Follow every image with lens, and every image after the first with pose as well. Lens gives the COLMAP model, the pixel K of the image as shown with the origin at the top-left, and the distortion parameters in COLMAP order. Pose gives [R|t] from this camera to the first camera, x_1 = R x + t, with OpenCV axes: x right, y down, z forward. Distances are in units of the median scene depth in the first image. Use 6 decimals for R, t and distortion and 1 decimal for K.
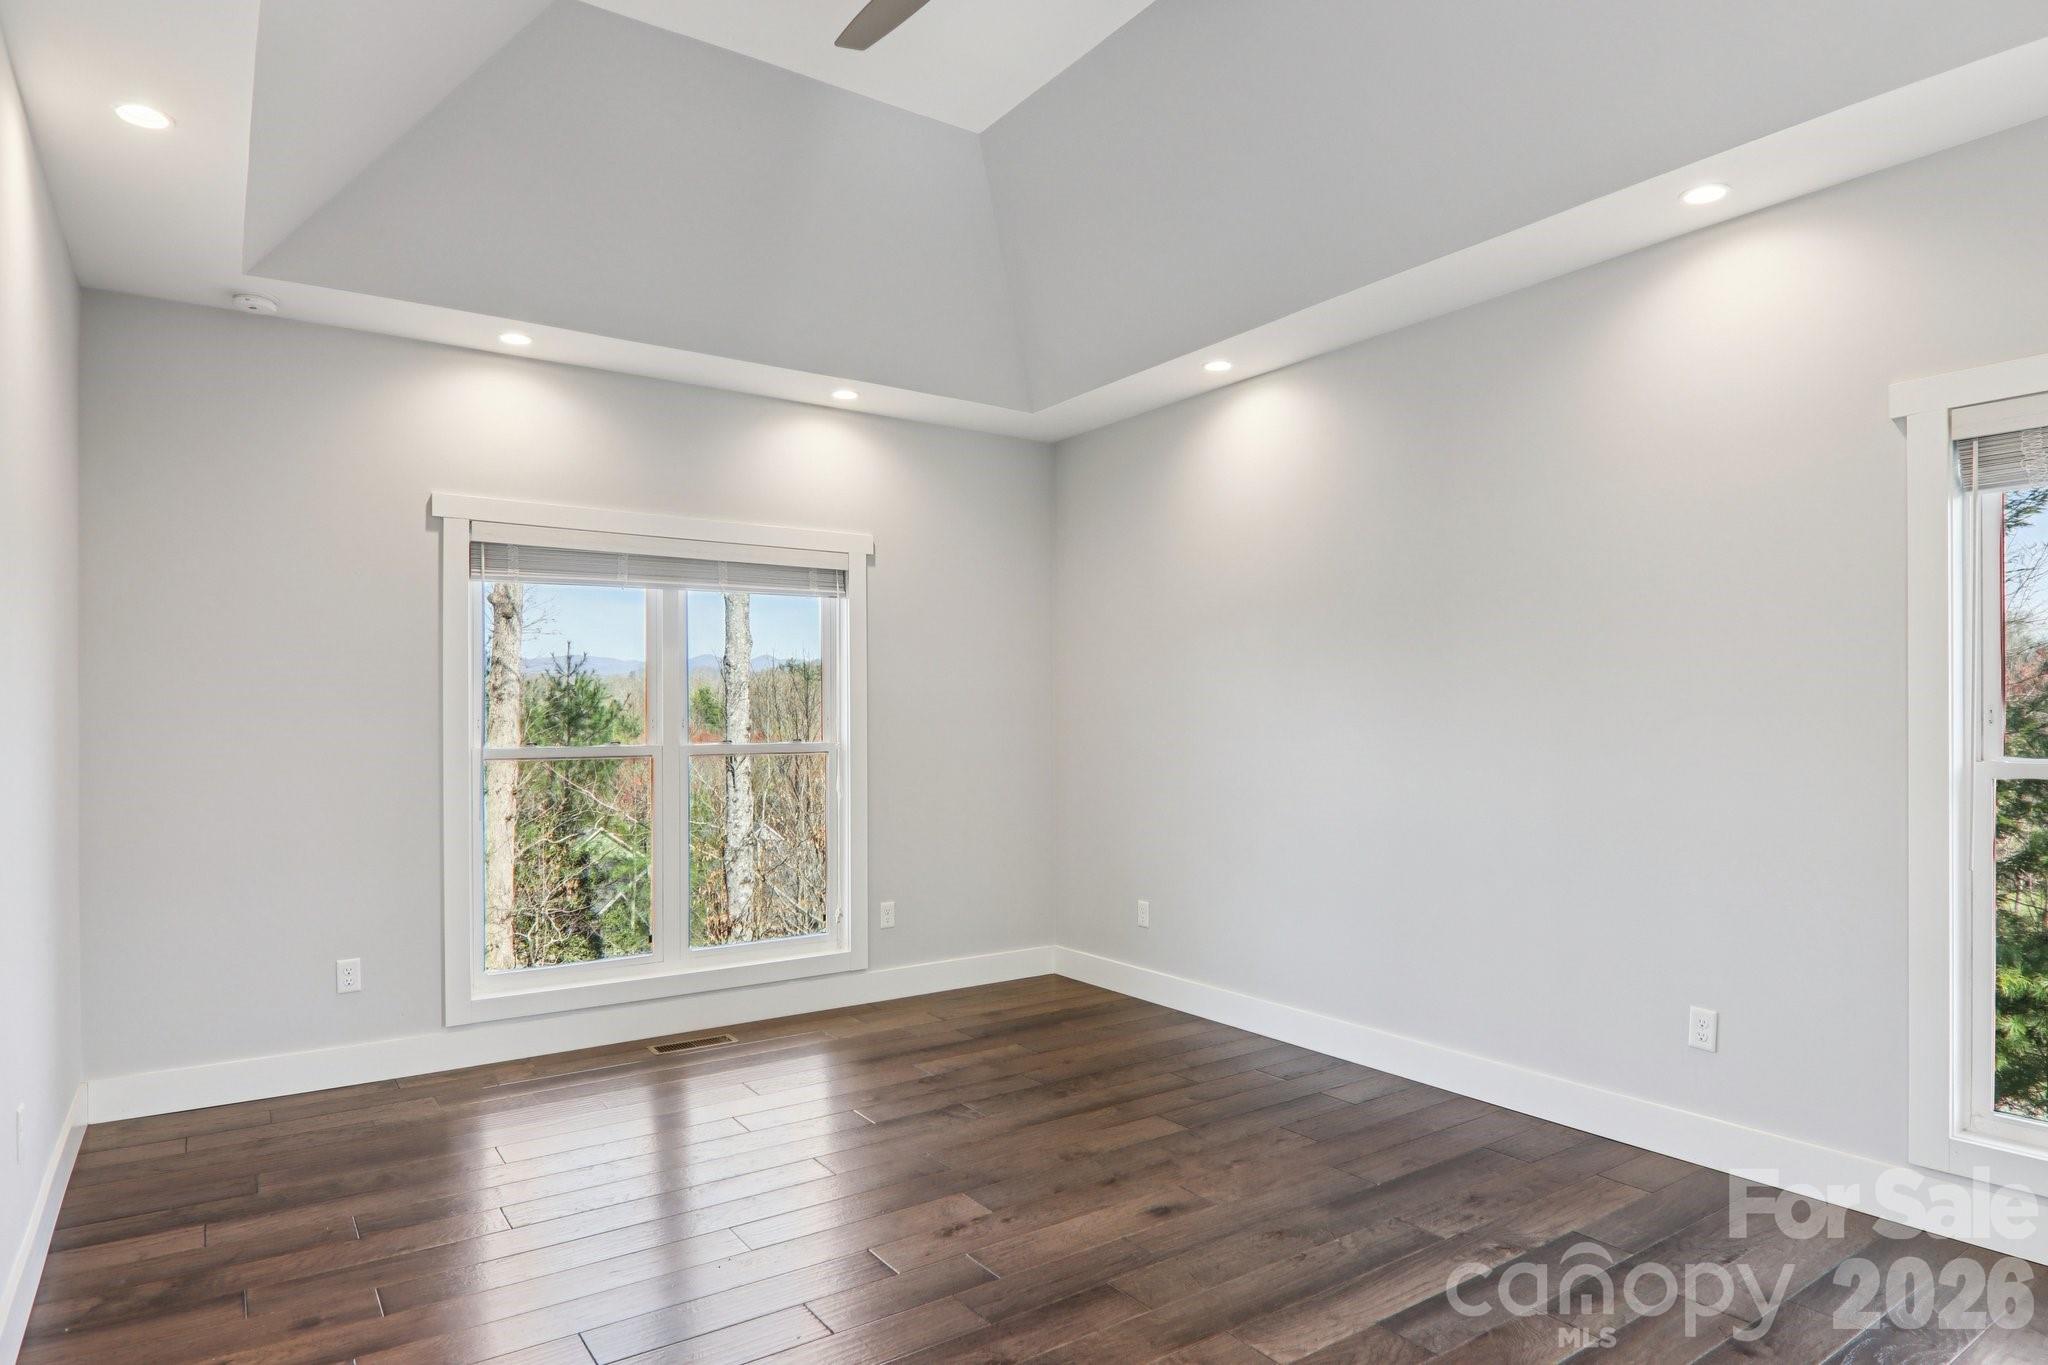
lens RADIAL K [[1132.5, 0, 1029.3], [0, 1132.5, 700.9], [0, 0, 1]] dist [0.001751, -0.018974]
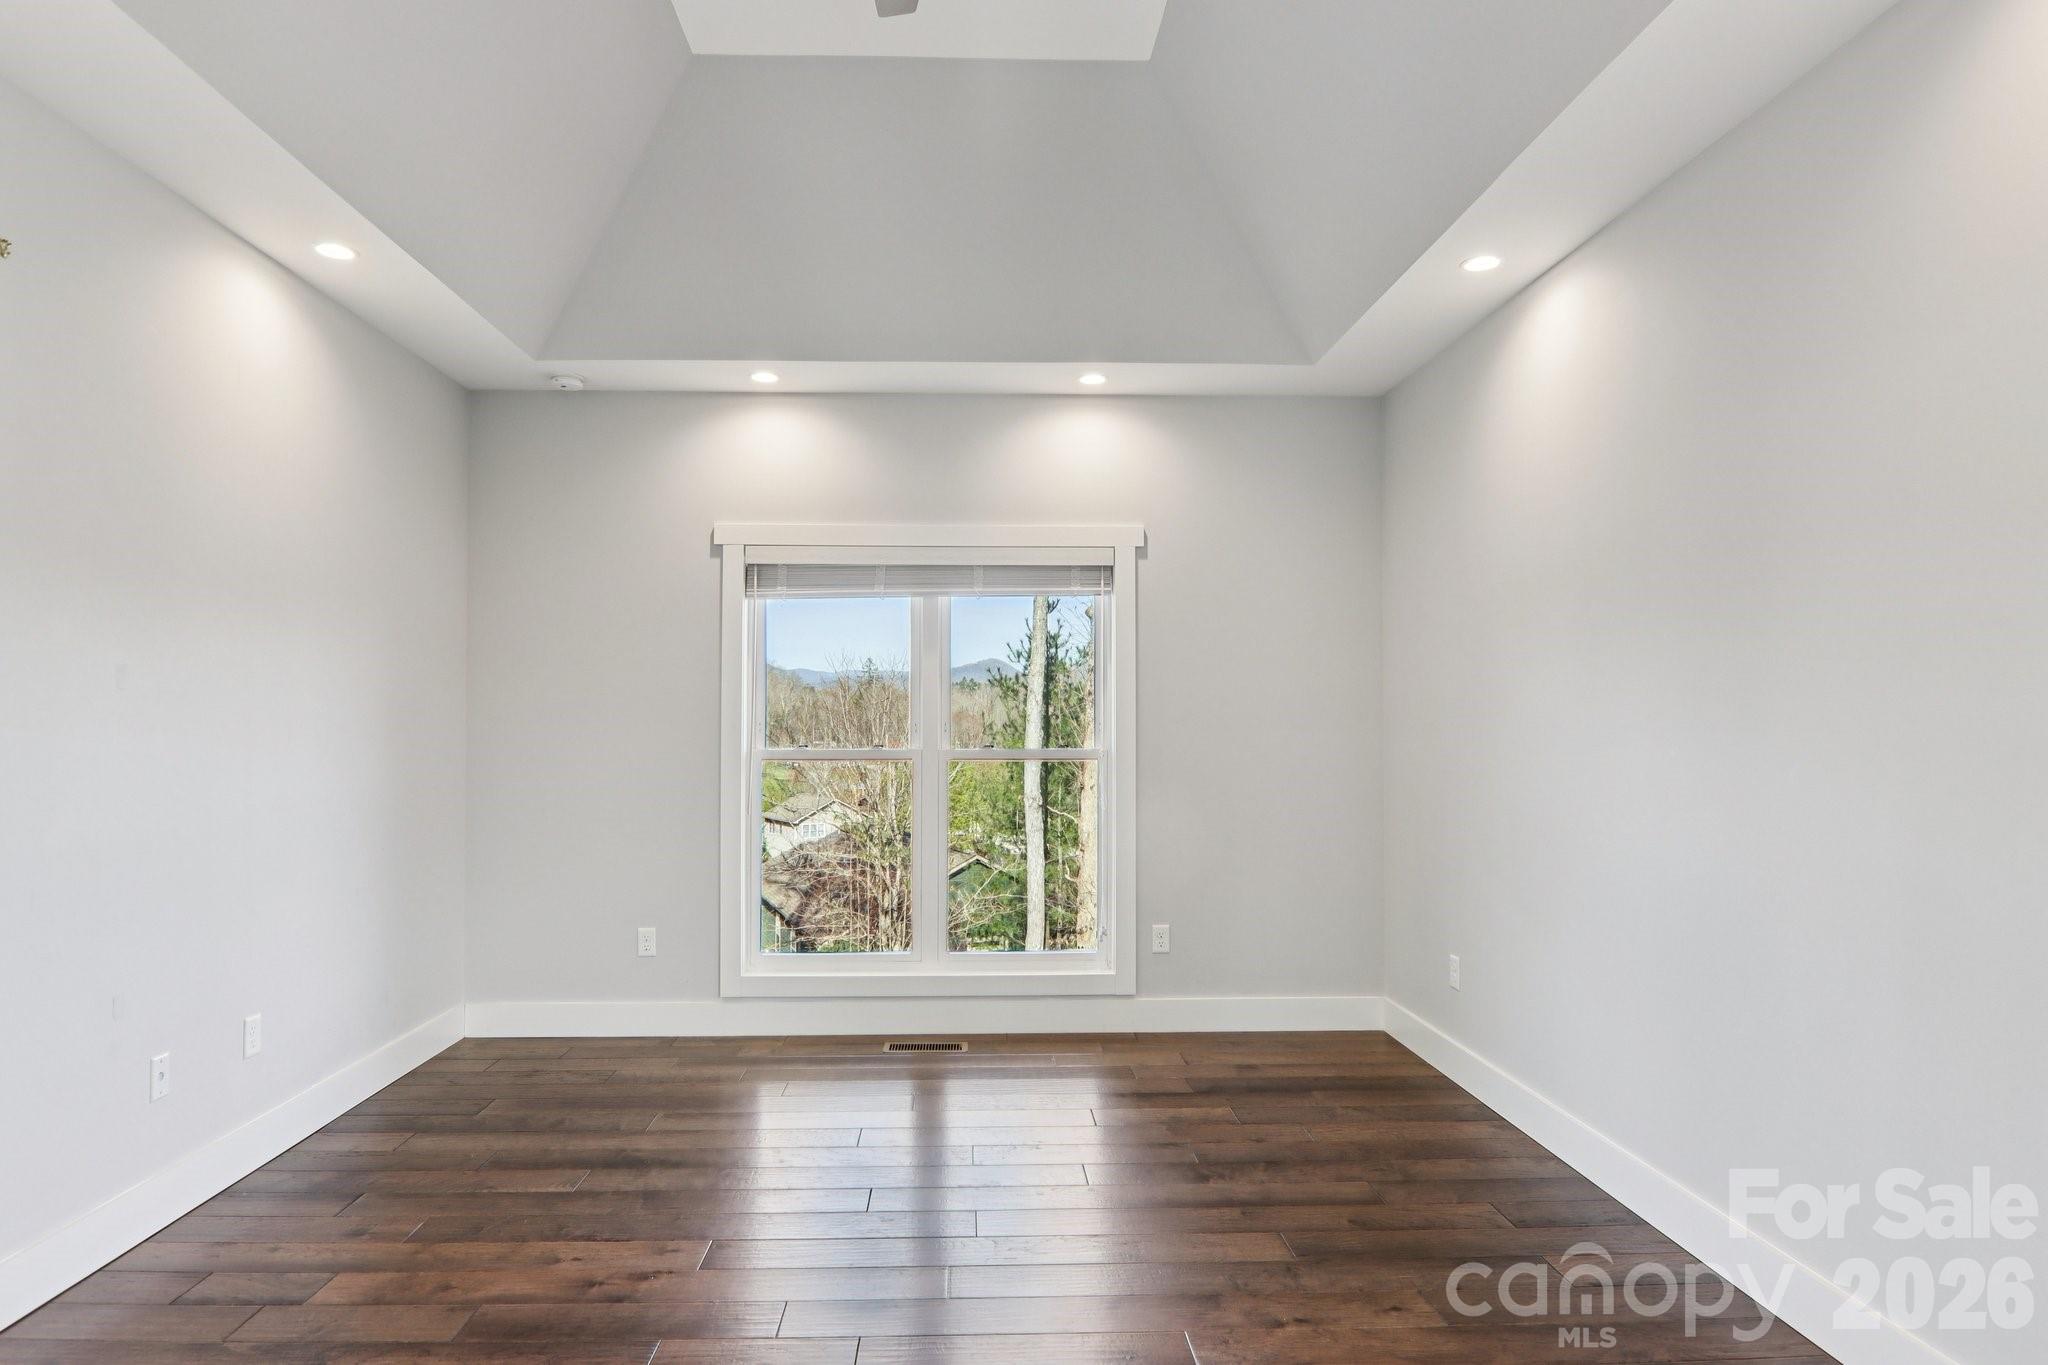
lens RADIAL K [[1117.2, 0, 1022.9], [0, 1117.2, 690.2], [0, 0, 1]] dist [-0.002952, -0.014181]
pose [[0.840705, -0.013845, -0.541317, 0.307749], [0.006111, 0.999852, -0.016081, 0.002822], [0.541459, 0.010211, 0.840665, 0.204528]]
